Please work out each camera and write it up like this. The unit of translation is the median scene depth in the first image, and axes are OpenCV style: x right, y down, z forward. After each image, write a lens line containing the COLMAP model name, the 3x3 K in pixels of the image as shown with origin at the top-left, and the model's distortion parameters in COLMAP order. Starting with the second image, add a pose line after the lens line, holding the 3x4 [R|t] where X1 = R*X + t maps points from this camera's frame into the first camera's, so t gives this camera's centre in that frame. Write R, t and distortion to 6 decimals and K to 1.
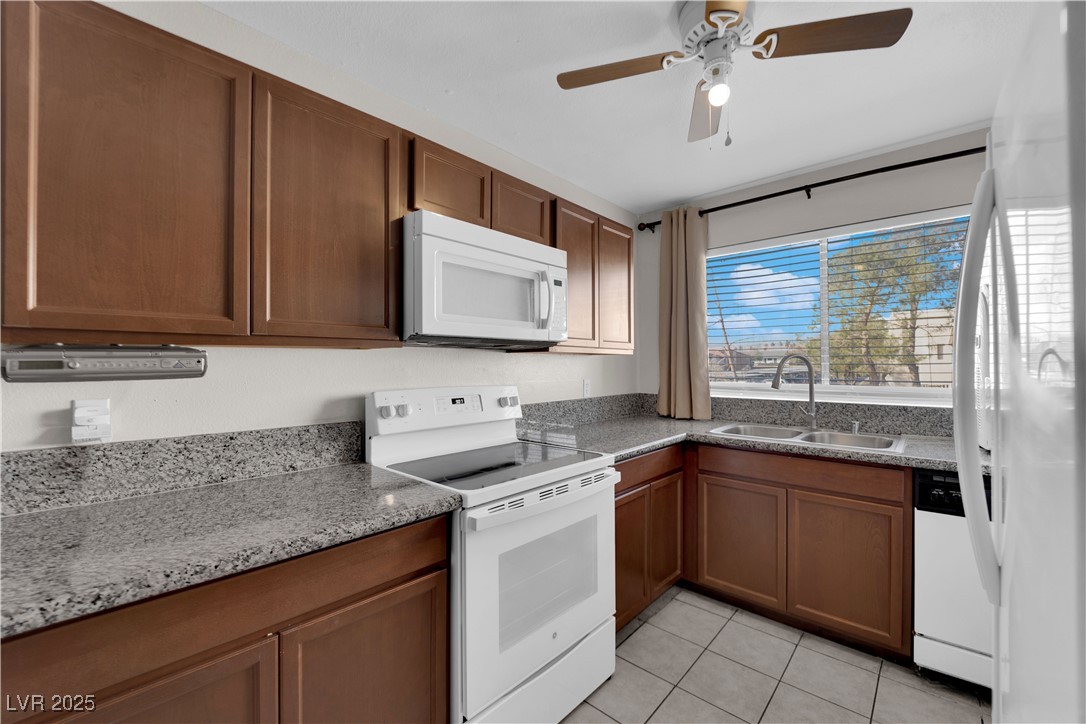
lens RADIAL K [[432.5, 0, 543.0], [0, 432.5, 362.0], [0, 0, 1]] dist [-0.002788, -0.008396]
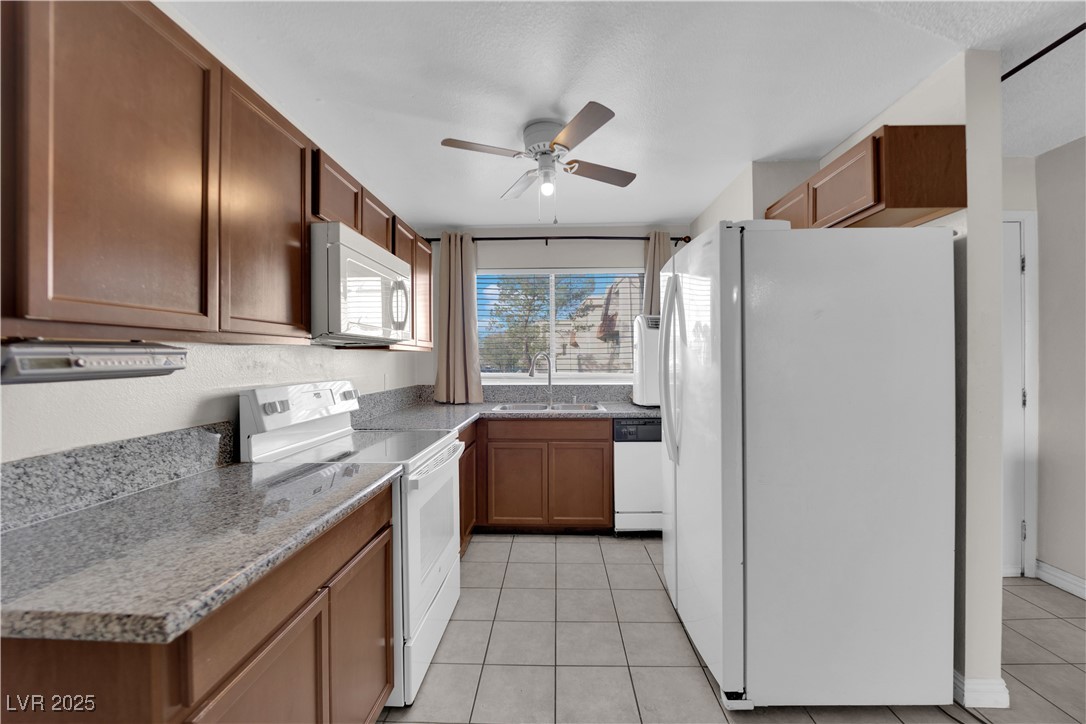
lens RADIAL K [[432.5, 0, 543.0], [0, 432.5, 362.0], [0, 0, 1]] dist [-0.002788, -0.008396]
pose [[0.761982, -0.006876, 0.647561, -0.525933], [-0.000410, 0.999938, 0.011100, -0.002896], [-0.647598, -0.008723, 0.761932, -0.166966]]
